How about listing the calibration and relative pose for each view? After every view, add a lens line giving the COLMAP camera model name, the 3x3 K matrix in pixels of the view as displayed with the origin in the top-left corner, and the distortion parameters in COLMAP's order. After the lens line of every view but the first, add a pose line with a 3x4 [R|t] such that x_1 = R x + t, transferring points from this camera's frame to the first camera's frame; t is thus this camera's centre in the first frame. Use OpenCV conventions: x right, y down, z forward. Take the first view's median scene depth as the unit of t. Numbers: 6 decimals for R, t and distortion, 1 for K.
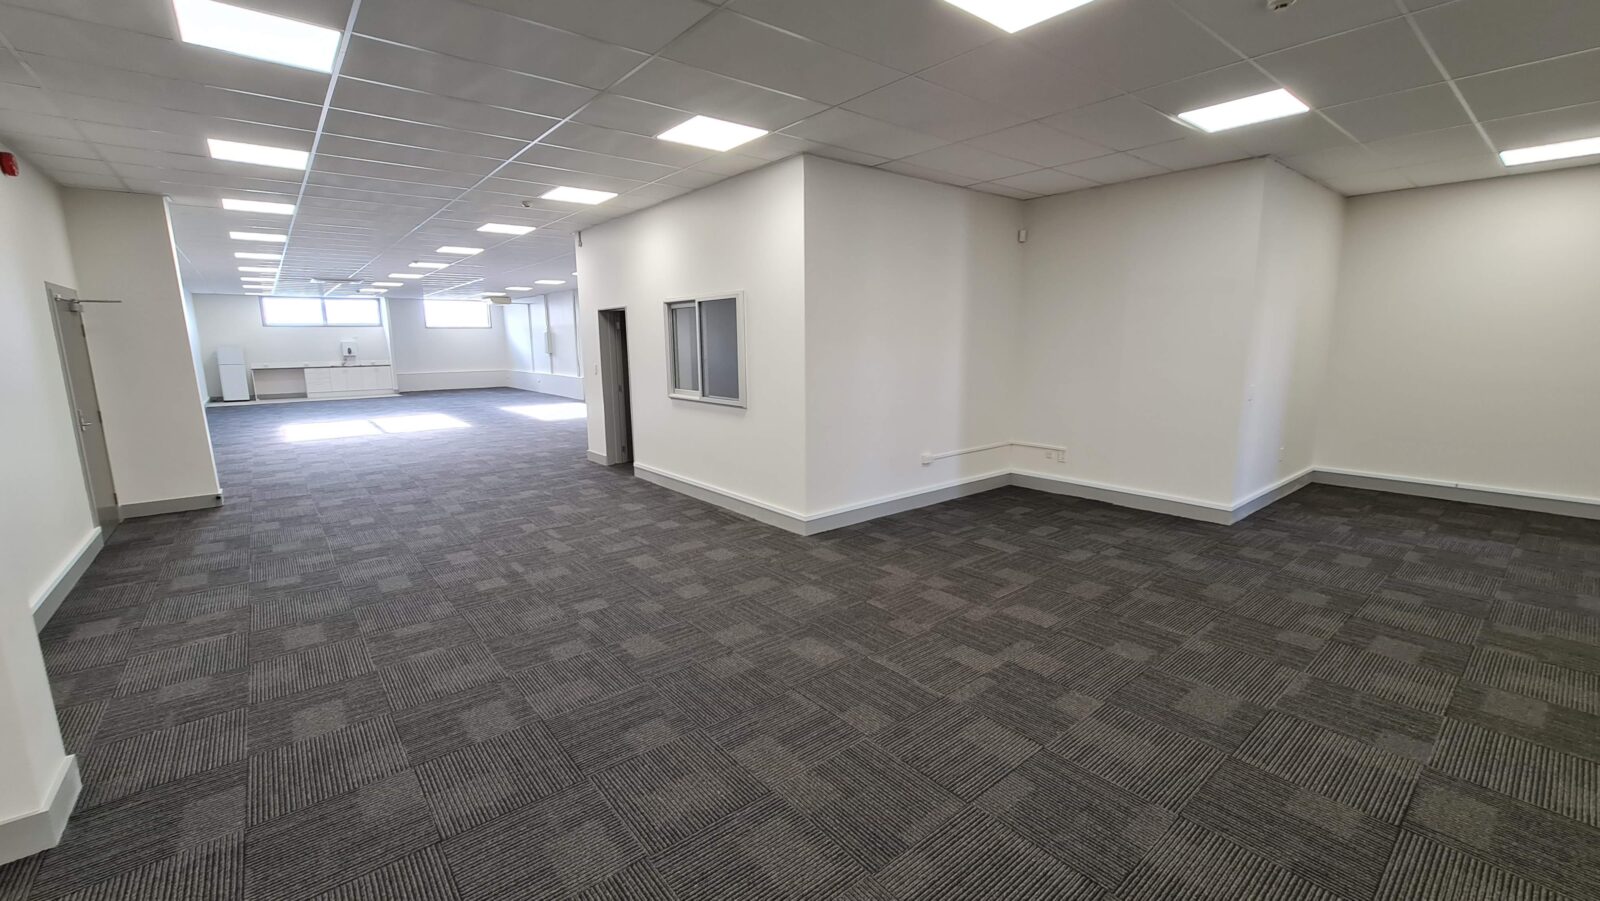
lens RADIAL K [[649.9, 0, 799.9], [0, 649.9, 454.1], [0, 0, 1]] dist [-0.003949, -0.000342]
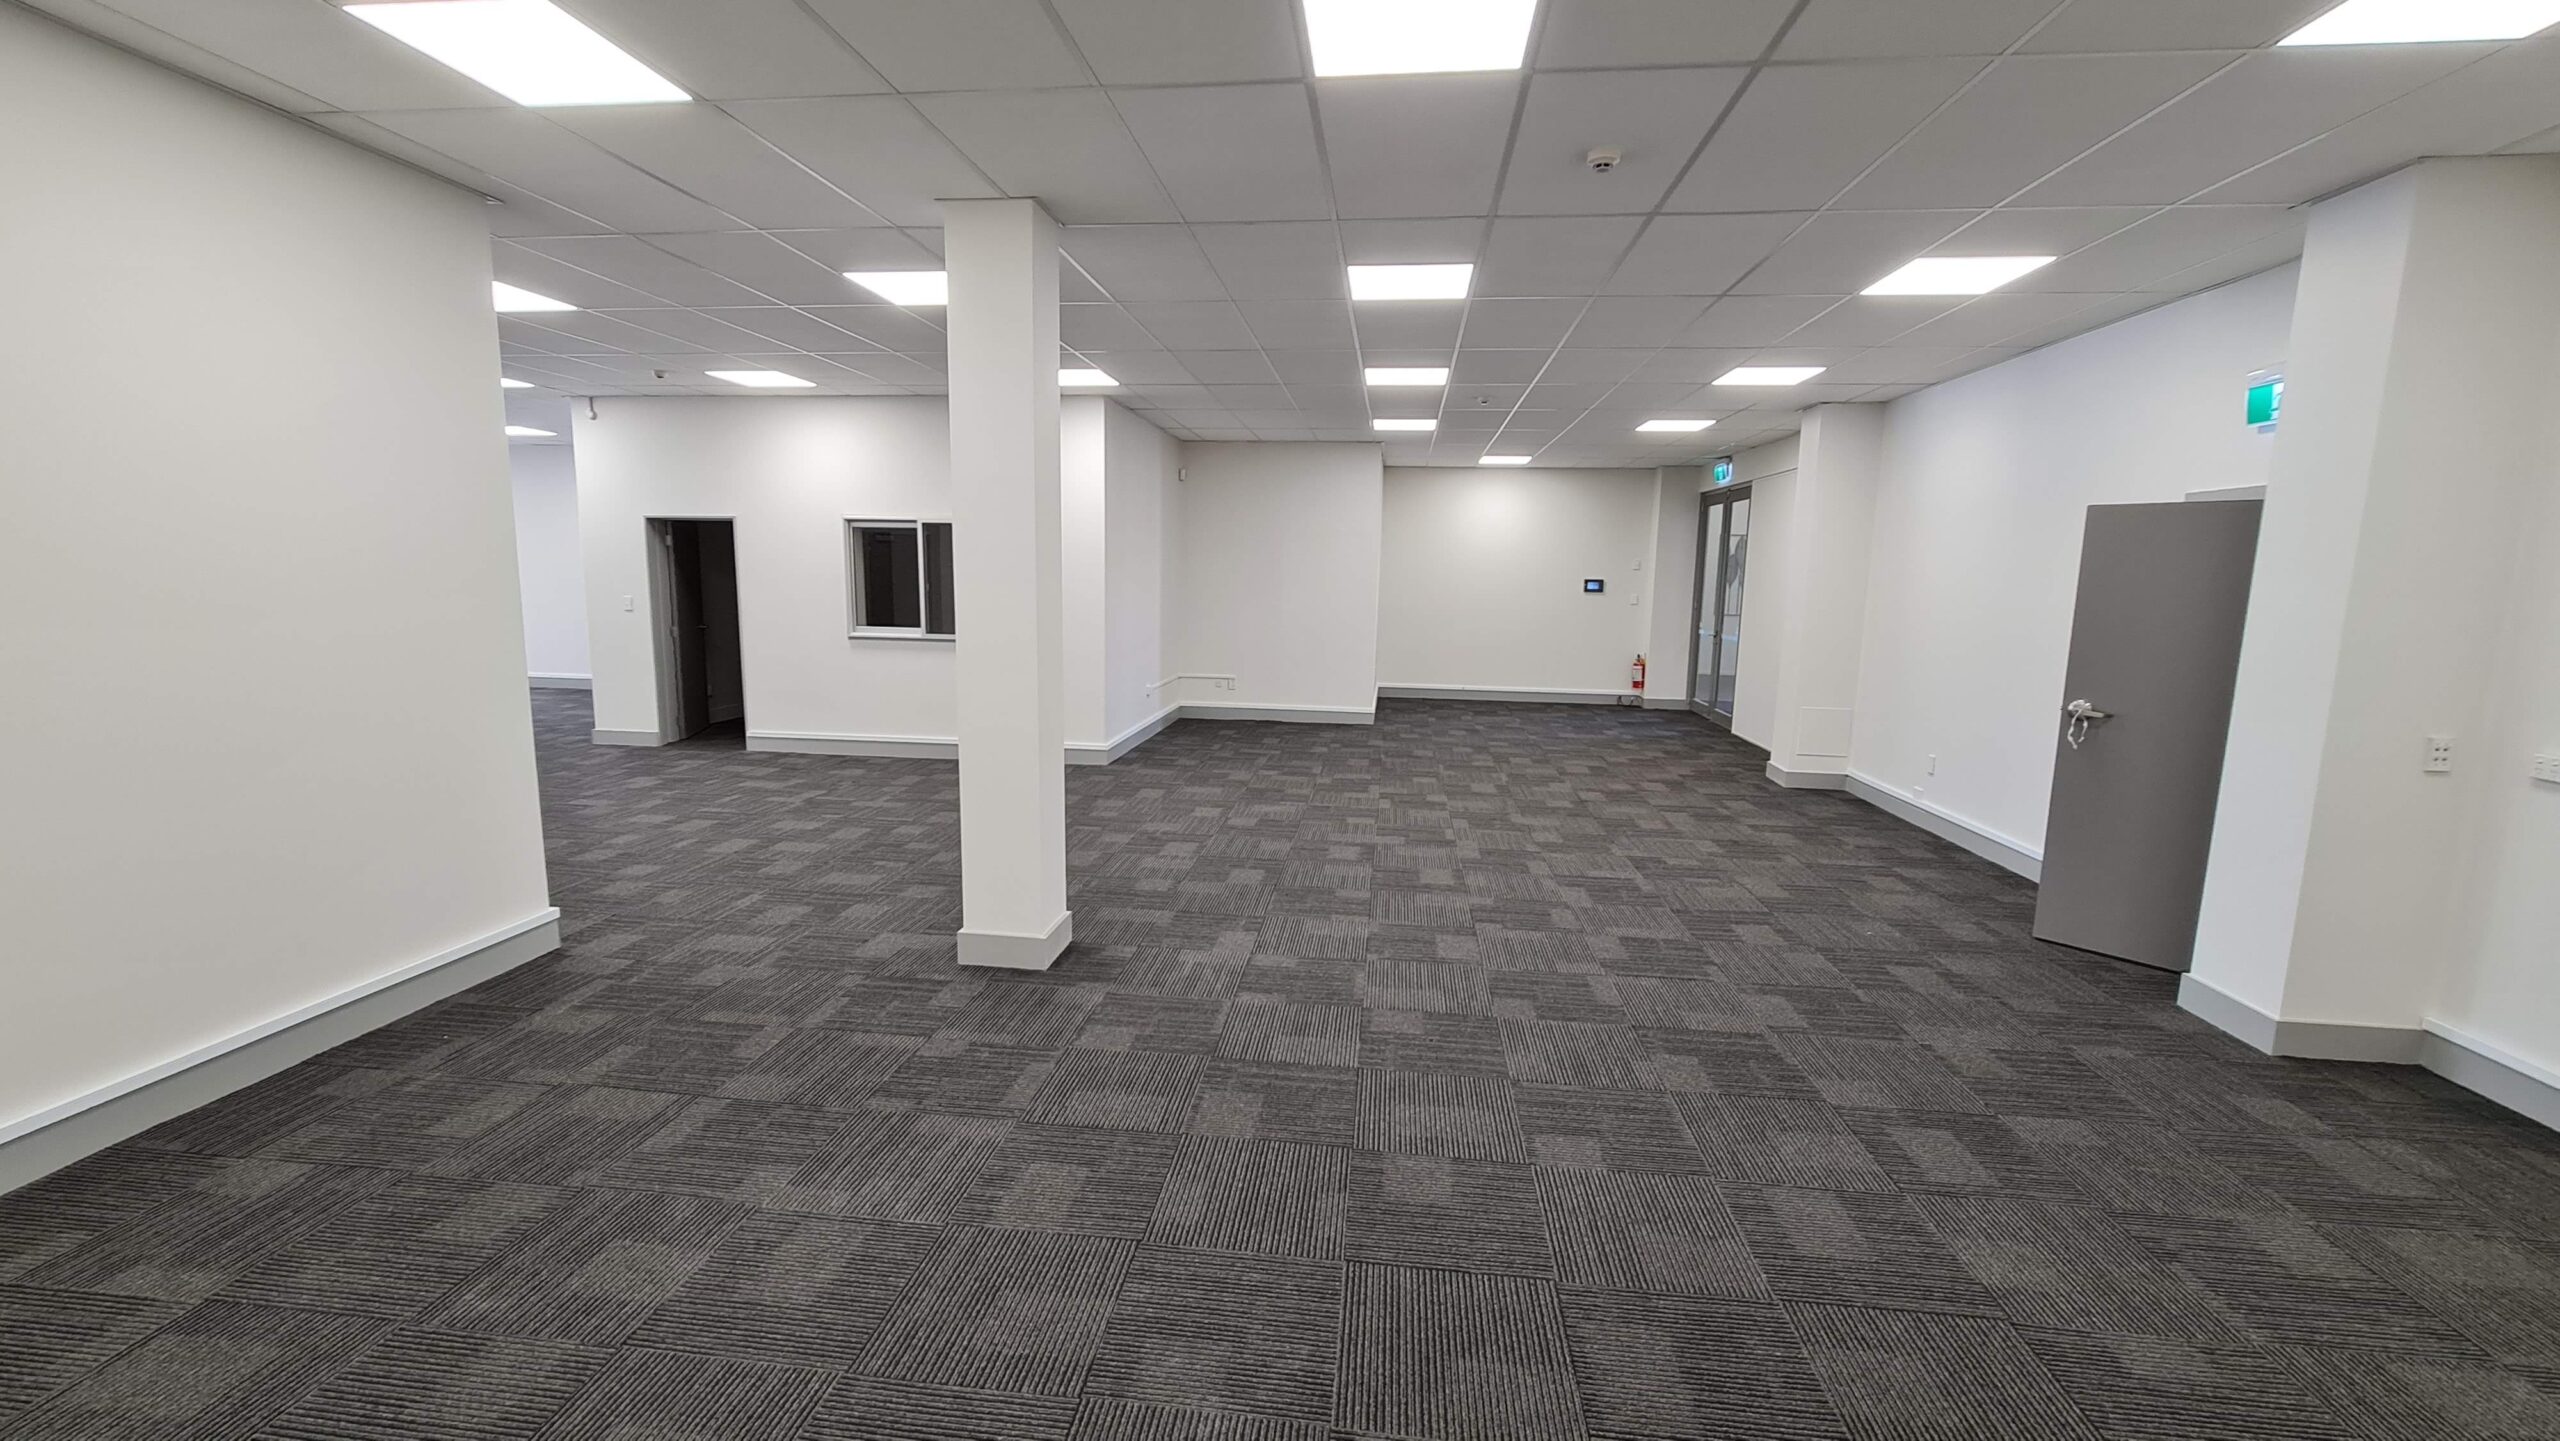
lens RADIAL K [[1039.9, 0, 1277.0], [0, 1039.9, 718.7], [0, 0, 1]] dist [-0.003949, -0.000342]
pose [[0.719162, -0.075489, 0.690729, -0.745930], [0.095845, 0.995356, 0.008991, 0.053701], [-0.688200, 0.059737, 0.723058, -0.289017]]
